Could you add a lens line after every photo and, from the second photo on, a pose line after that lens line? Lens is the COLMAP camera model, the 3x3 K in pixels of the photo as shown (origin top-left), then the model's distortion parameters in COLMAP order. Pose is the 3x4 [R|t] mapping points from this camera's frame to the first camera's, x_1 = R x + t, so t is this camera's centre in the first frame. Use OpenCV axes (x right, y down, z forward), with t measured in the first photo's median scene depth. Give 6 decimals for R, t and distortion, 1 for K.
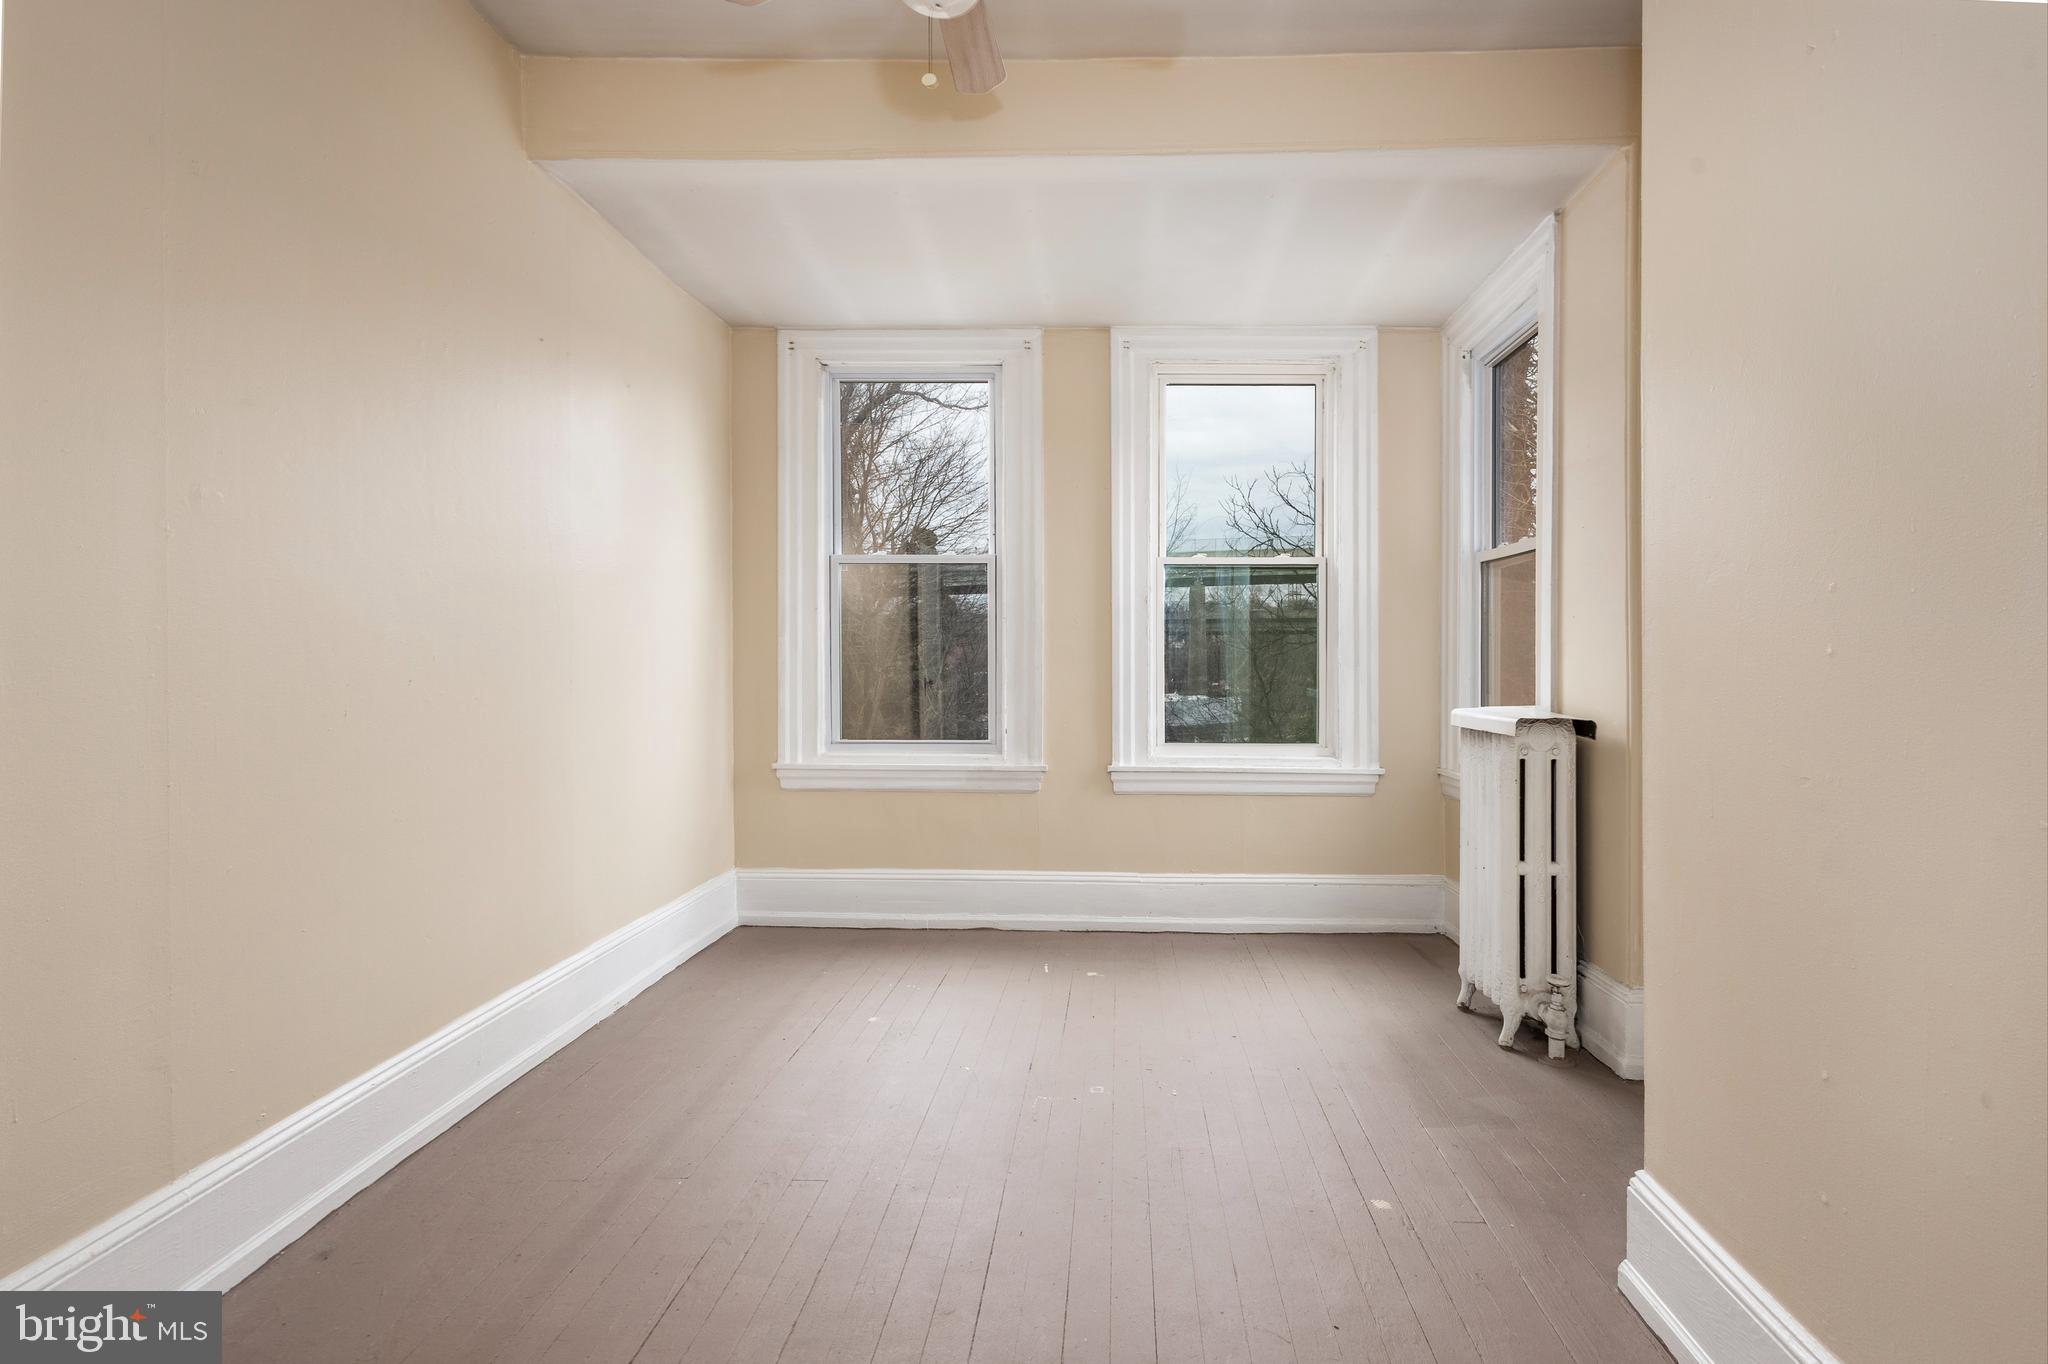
lens RADIAL K [[990.0, 0, 1067.9], [0, 990.0, 667.6], [0, 0, 1]] dist [0.003082, 0.000518]
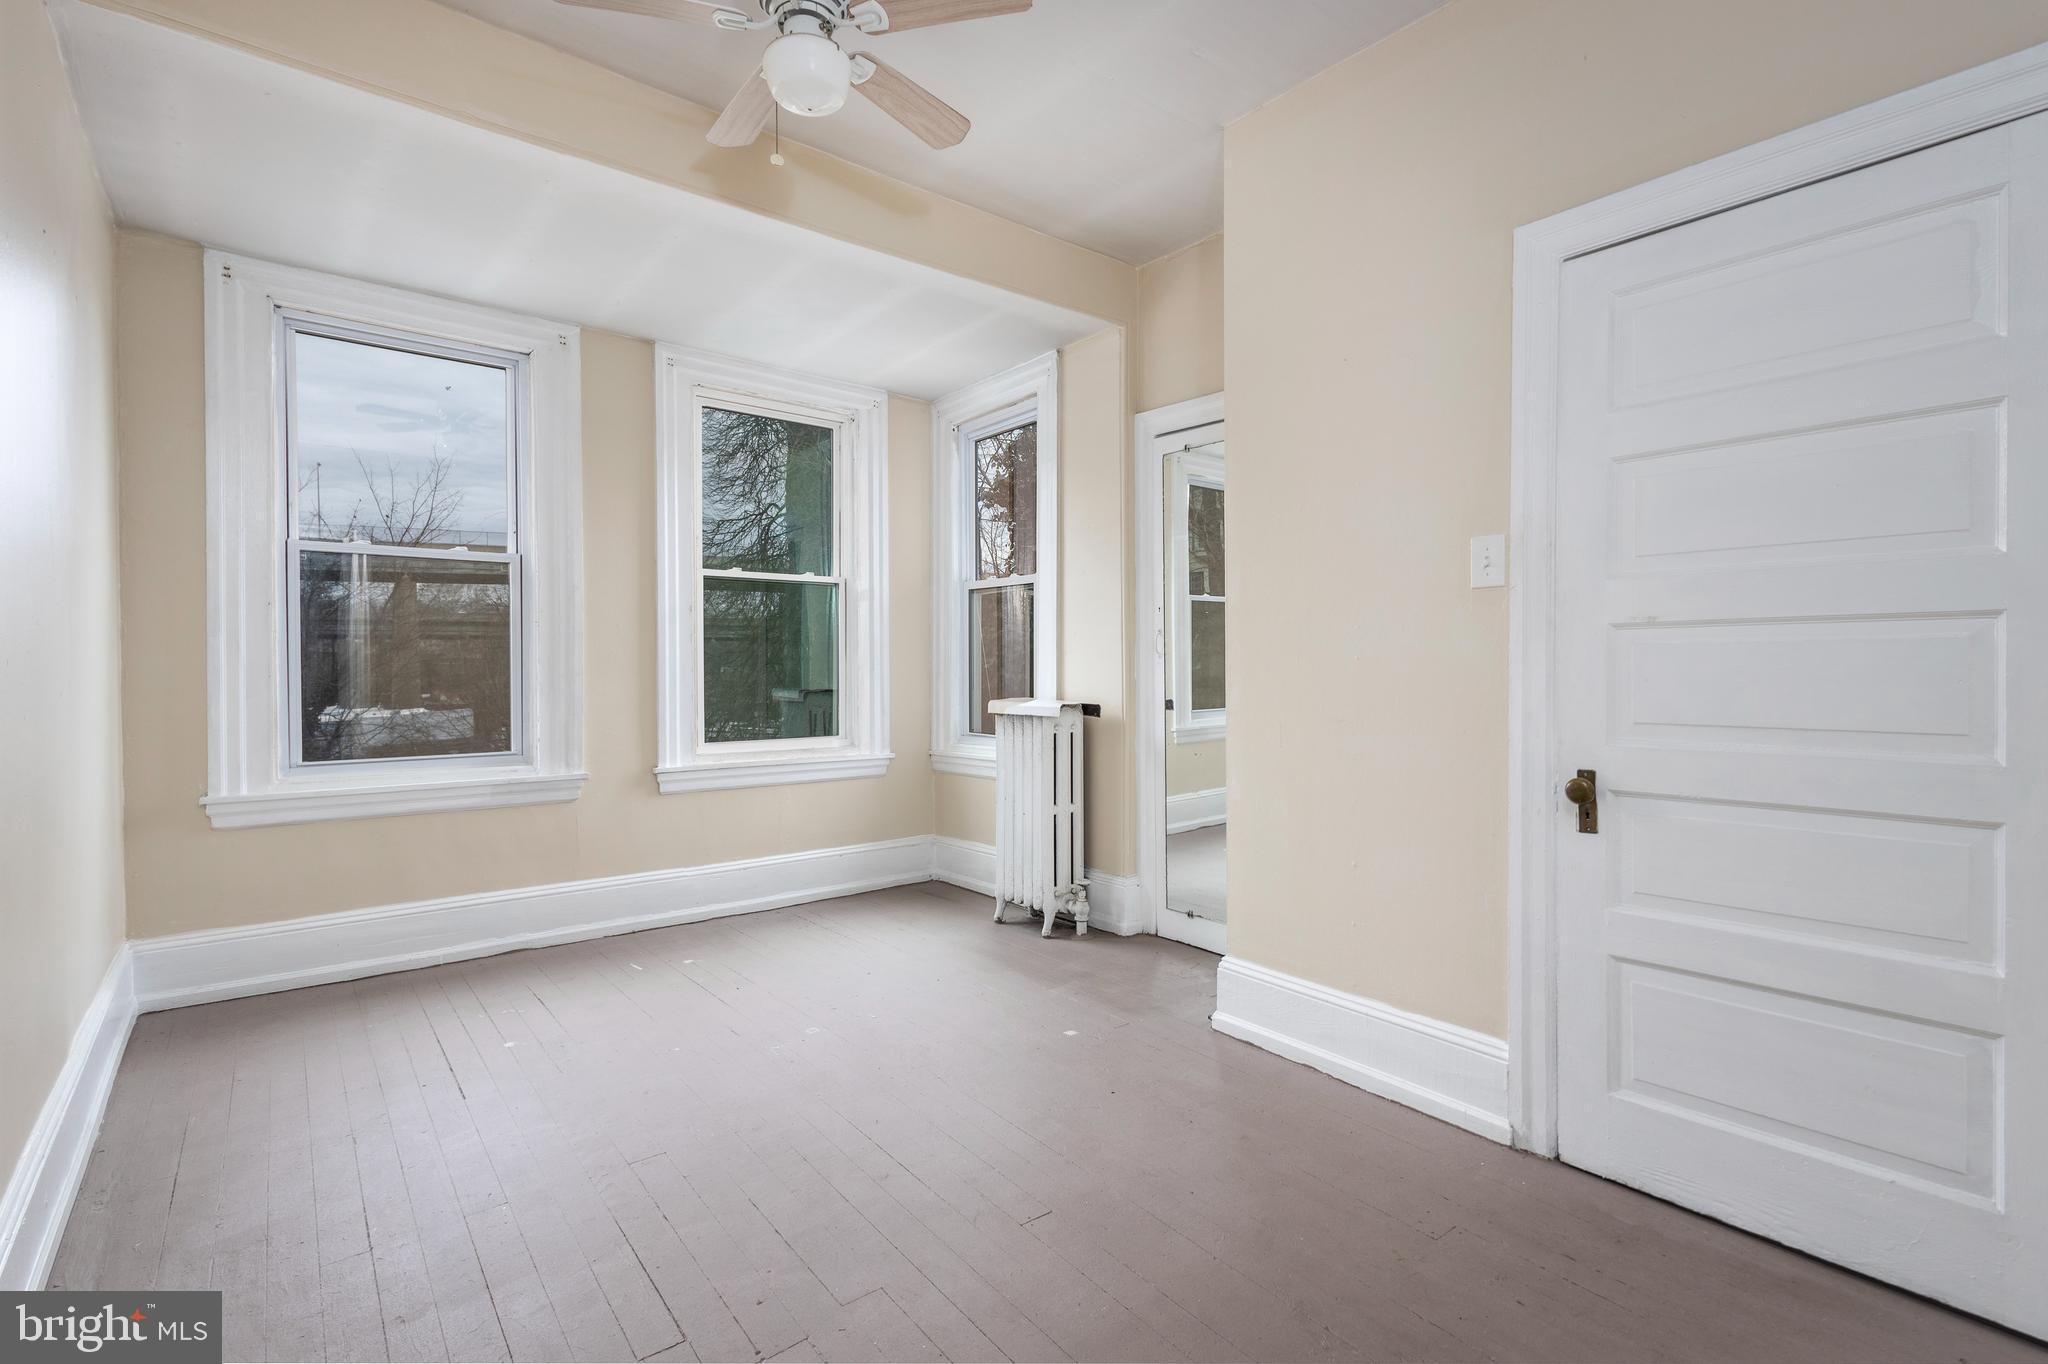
lens RADIAL K [[990.0, 0, 1029.8], [0, 990.0, 681.1], [0, 0, 1]] dist [0.003082, 0.000518]
pose [[0.747481, -0.012815, 0.664159, -0.353610], [0.008602, 0.999917, 0.009612, 0.002365], [-0.664227, -0.001472, 0.747529, -0.028993]]
